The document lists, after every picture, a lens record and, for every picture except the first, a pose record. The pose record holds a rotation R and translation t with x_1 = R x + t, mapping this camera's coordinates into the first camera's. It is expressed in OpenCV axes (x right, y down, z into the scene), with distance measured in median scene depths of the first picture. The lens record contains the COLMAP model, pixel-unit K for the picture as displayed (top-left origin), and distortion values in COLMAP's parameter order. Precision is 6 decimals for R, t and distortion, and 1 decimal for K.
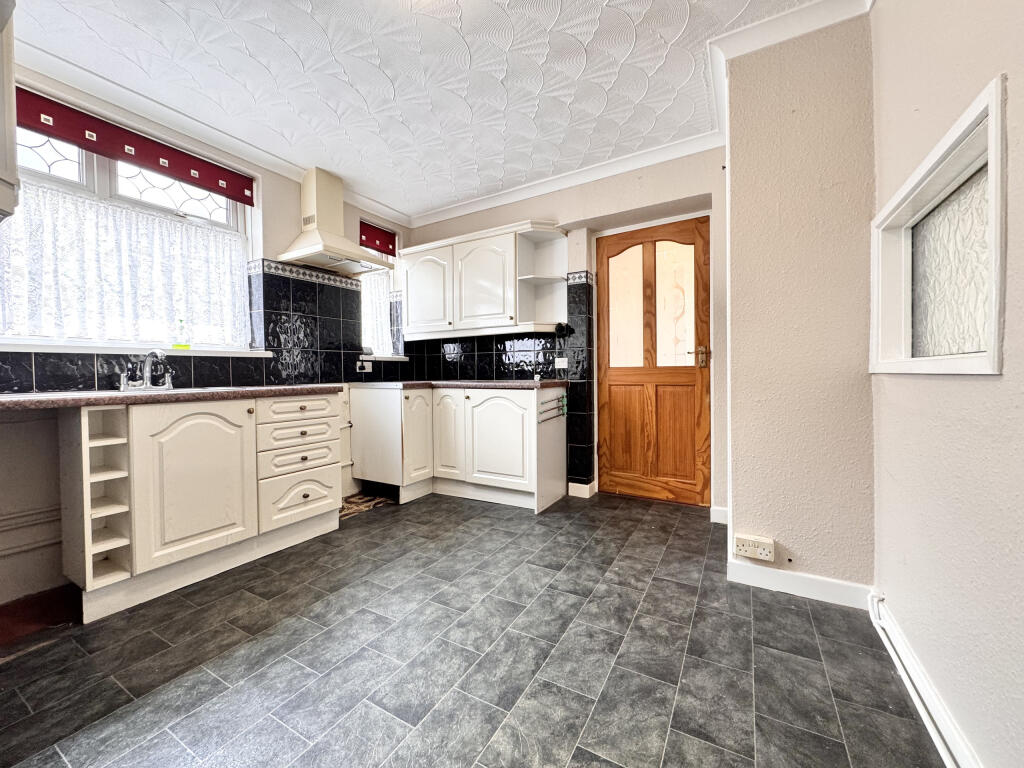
lens RADIAL K [[402.7, 0, 511.9], [0, 402.7, 382.0], [0, 0, 1]] dist [-0.001243, -0.000134]
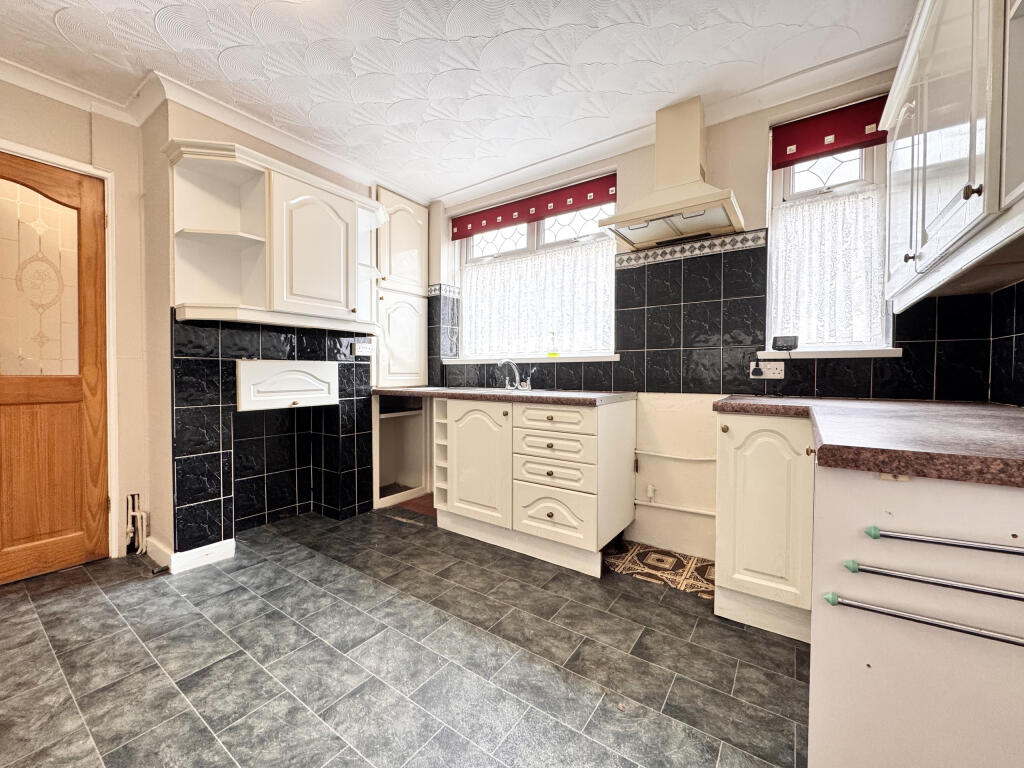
lens RADIAL K [[410.3, 0, 512.6], [0, 410.3, 379.4], [0, 0, 1]] dist [0.002257, 0.000198]
pose [[-0.084167, 0.033657, -0.995883, 0.413306], [-0.021699, 0.999130, 0.035601, -0.055221], [0.996215, 0.024606, -0.083363, 0.990336]]
